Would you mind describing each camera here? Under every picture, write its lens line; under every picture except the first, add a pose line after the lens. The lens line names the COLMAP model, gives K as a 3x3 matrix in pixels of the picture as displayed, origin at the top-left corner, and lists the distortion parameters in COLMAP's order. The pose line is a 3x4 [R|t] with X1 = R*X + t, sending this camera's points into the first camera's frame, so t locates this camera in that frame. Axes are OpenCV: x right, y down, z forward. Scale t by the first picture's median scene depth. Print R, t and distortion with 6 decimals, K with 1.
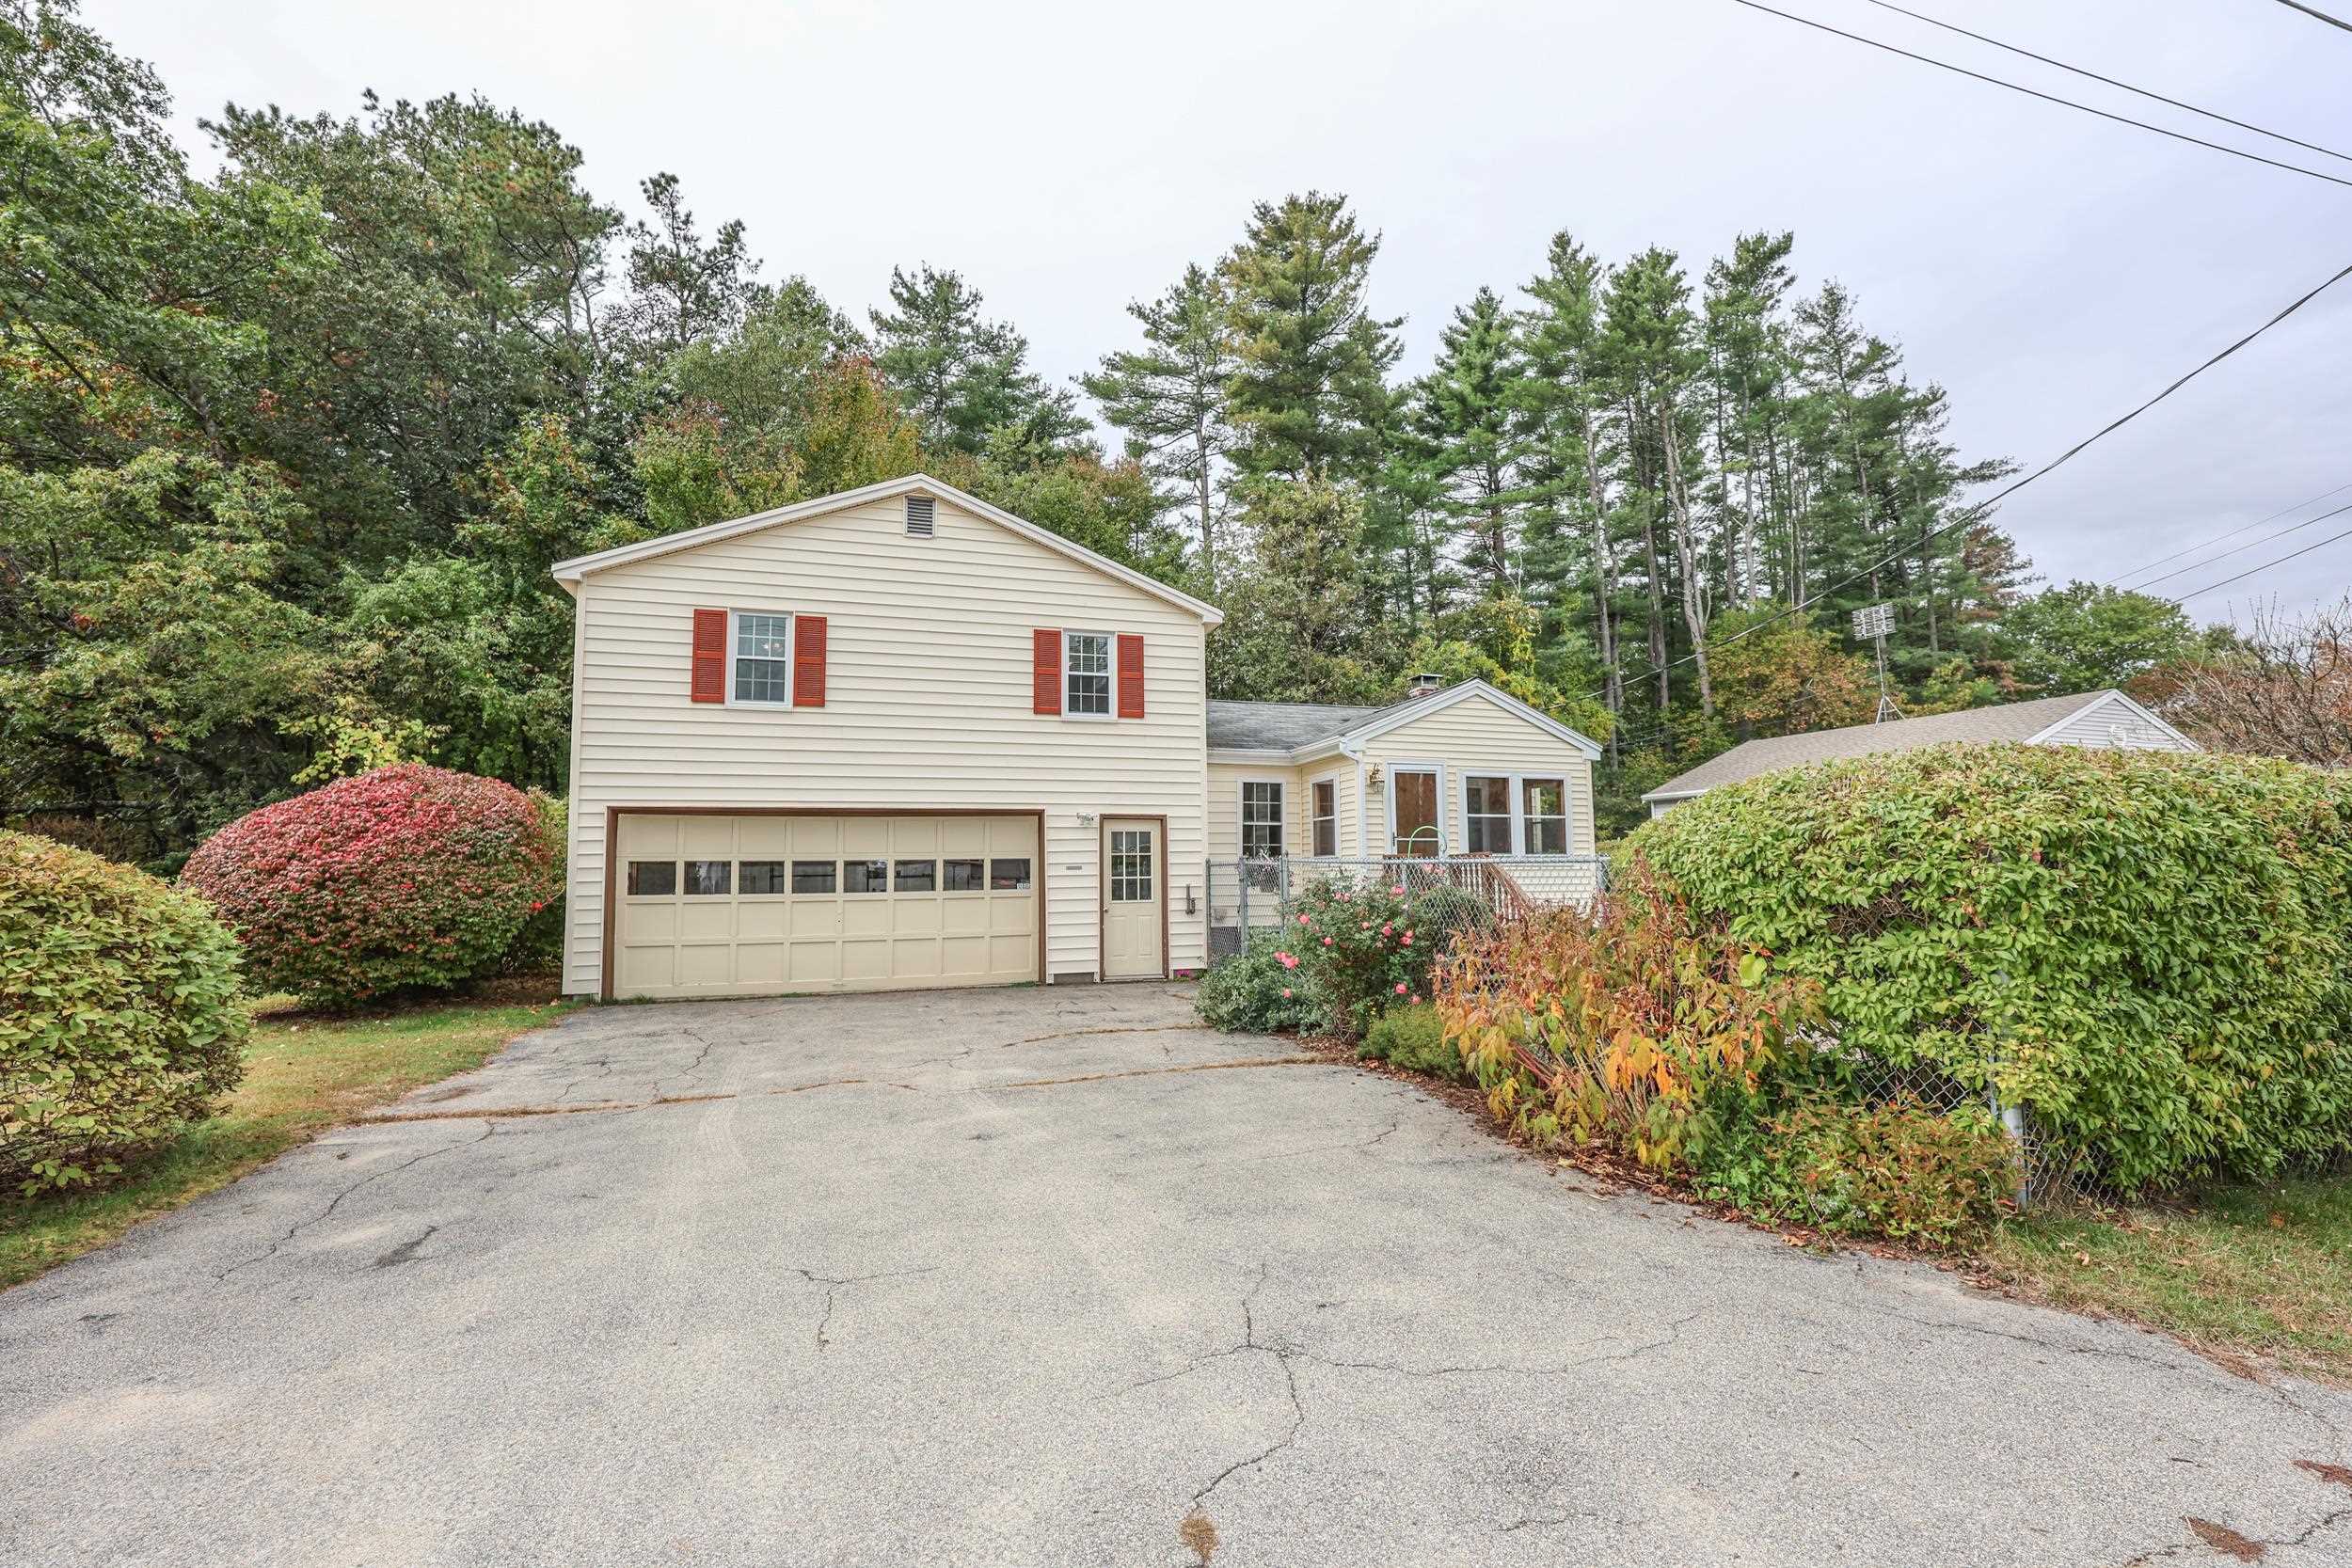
lens RADIAL K [[937.5, 0, 1132.4], [0, 937.5, 790.6], [0, 0, 1]] dist [-0.002143, -0.000274]
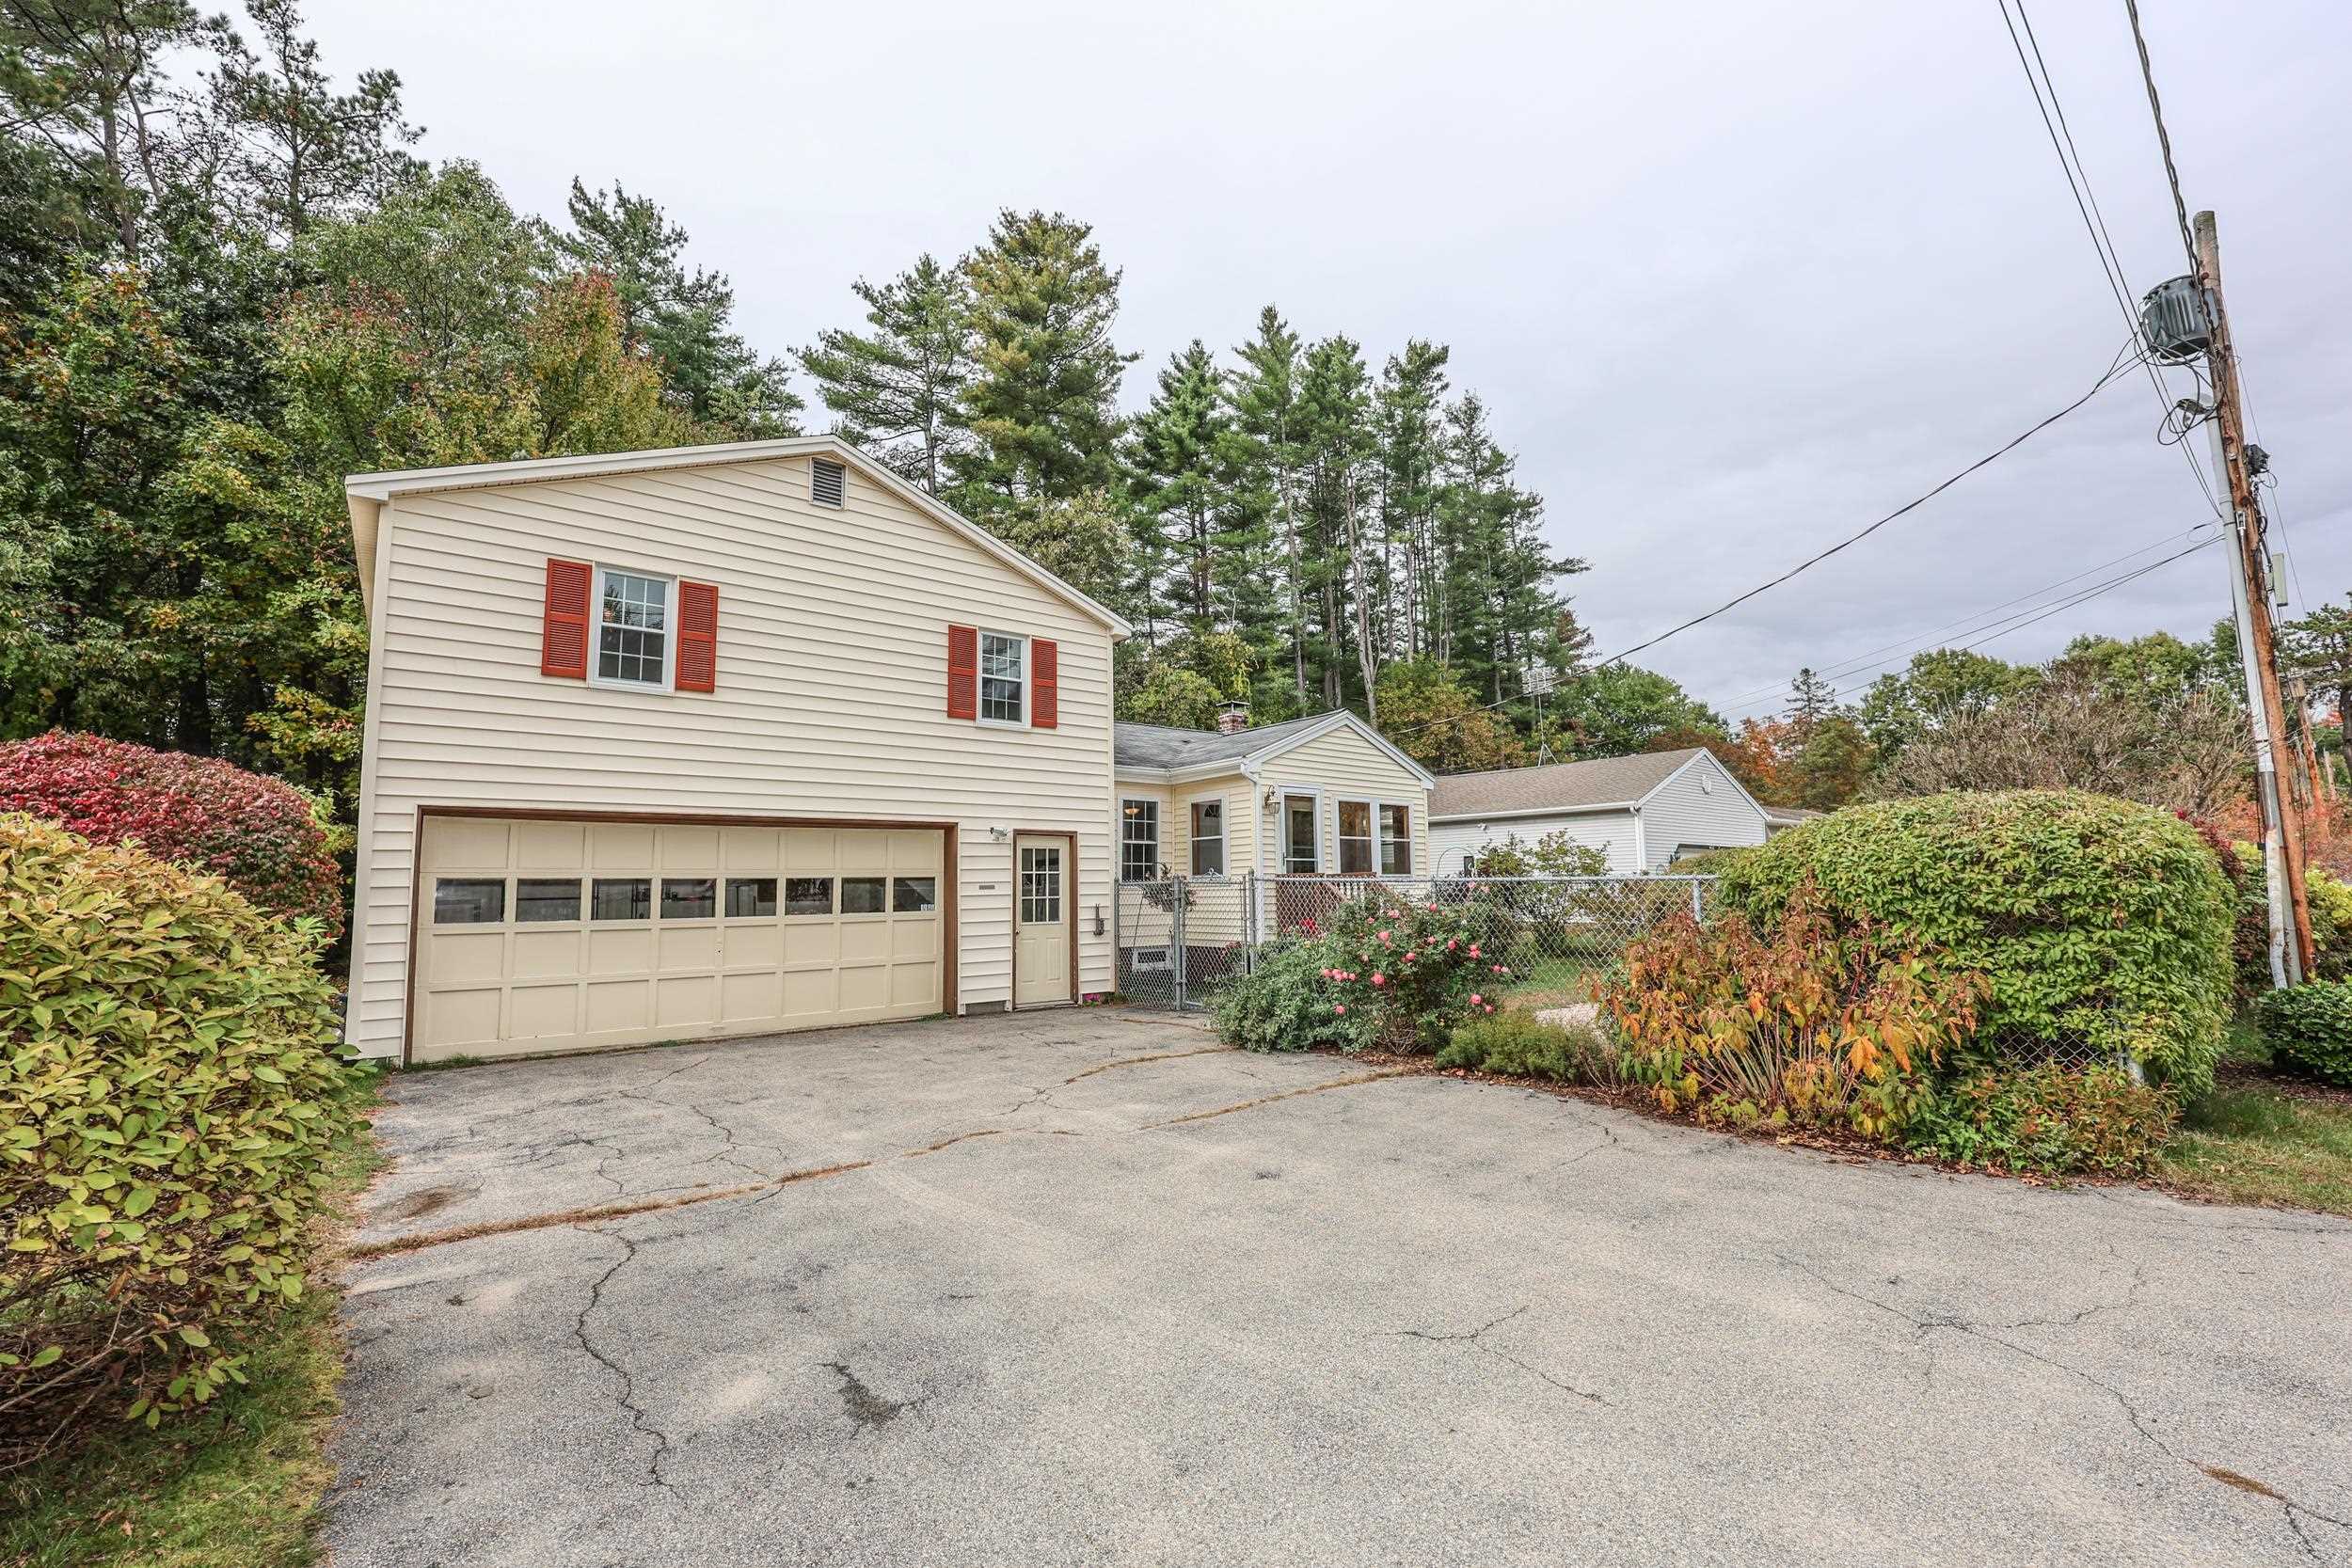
lens RADIAL K [[959.2, 0, 1176.0], [0, 959.2, 784.0], [0, 0, 1]] dist [0.003153, -0.000026]
pose [[0.935924, 0.037438, 0.350208, -0.213379], [-0.027957, 0.999094, -0.032089, 0.006302], [-0.351092, 0.020242, 0.936122, 0.050014]]
